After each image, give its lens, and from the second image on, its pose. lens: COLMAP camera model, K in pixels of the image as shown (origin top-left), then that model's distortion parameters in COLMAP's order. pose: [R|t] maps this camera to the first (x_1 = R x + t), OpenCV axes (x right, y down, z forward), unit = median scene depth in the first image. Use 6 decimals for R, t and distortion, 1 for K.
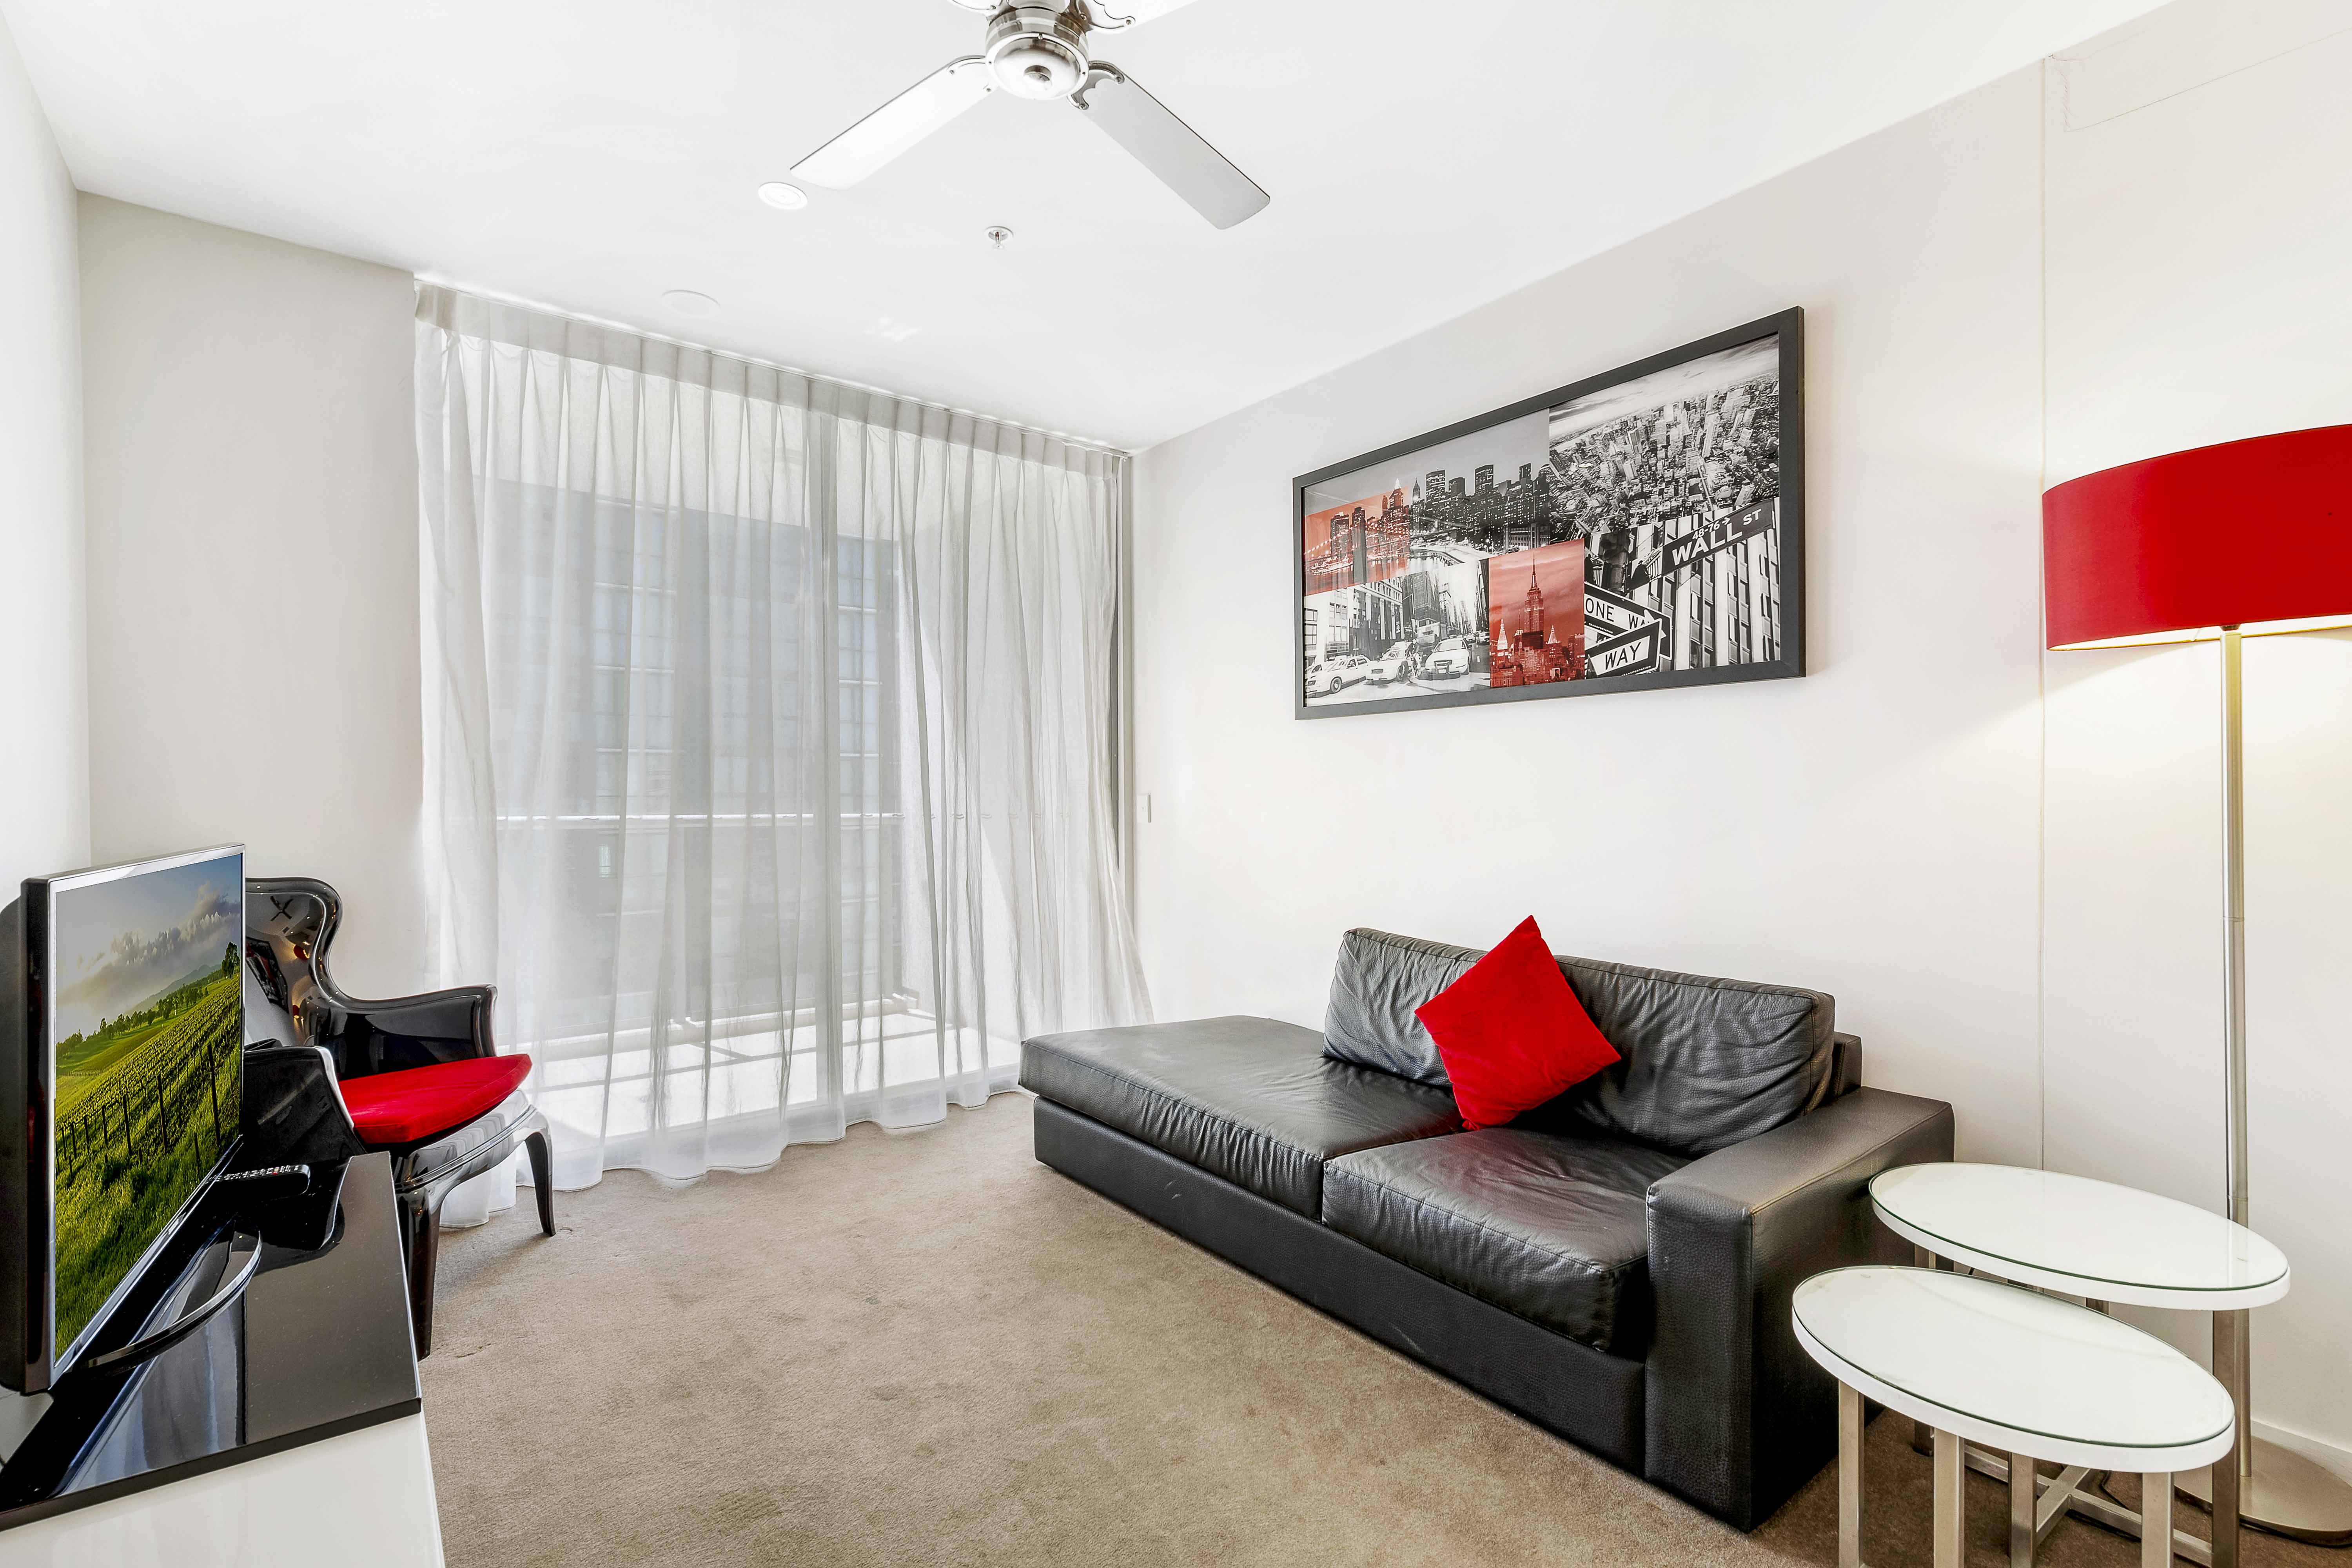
lens RADIAL K [[1061.9, 0, 1169.0], [0, 1061.9, 802.5], [0, 0, 1]] dist [-0.005823, 0.000402]
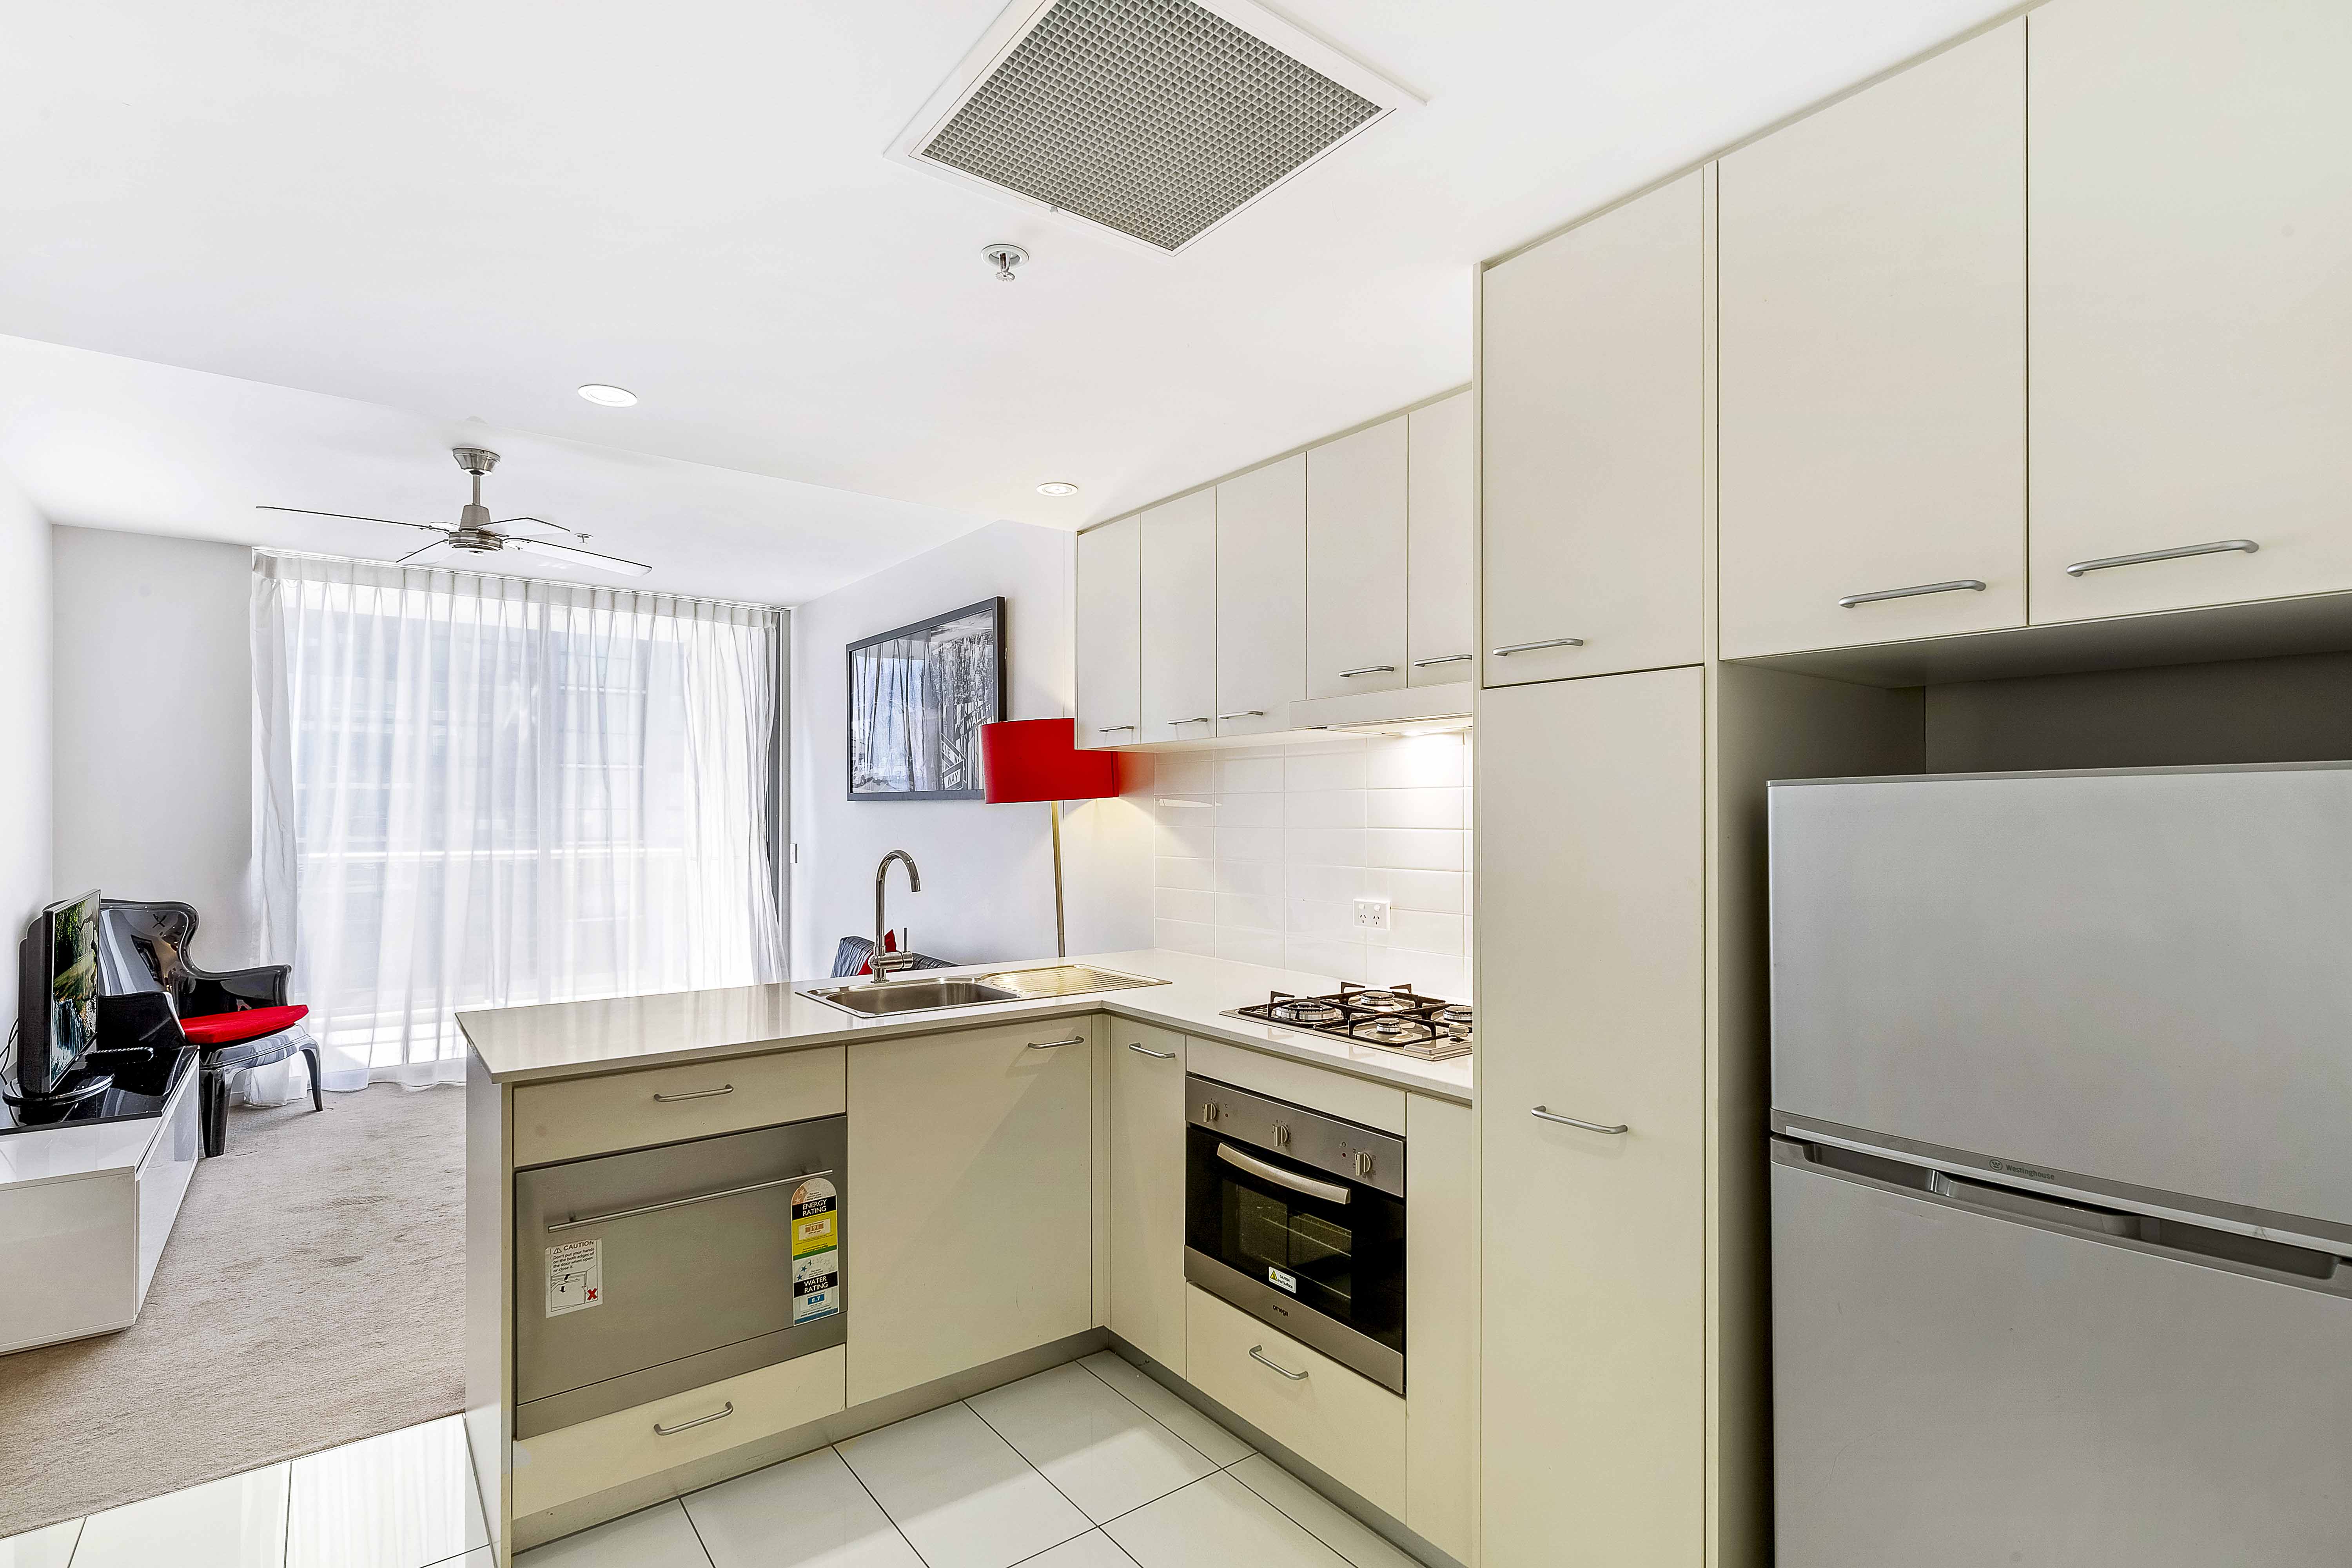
lens RADIAL K [[1061.9, 0, 1169.8], [0, 1061.9, 802.8], [0, 0, 1]] dist [-0.005823, 0.000402]
pose [[0.999961, 0.008780, 0.000941, 0.799468], [-0.008771, 0.999924, -0.008711, -0.089828], [-0.001018, 0.008703, 0.999962, -0.731557]]
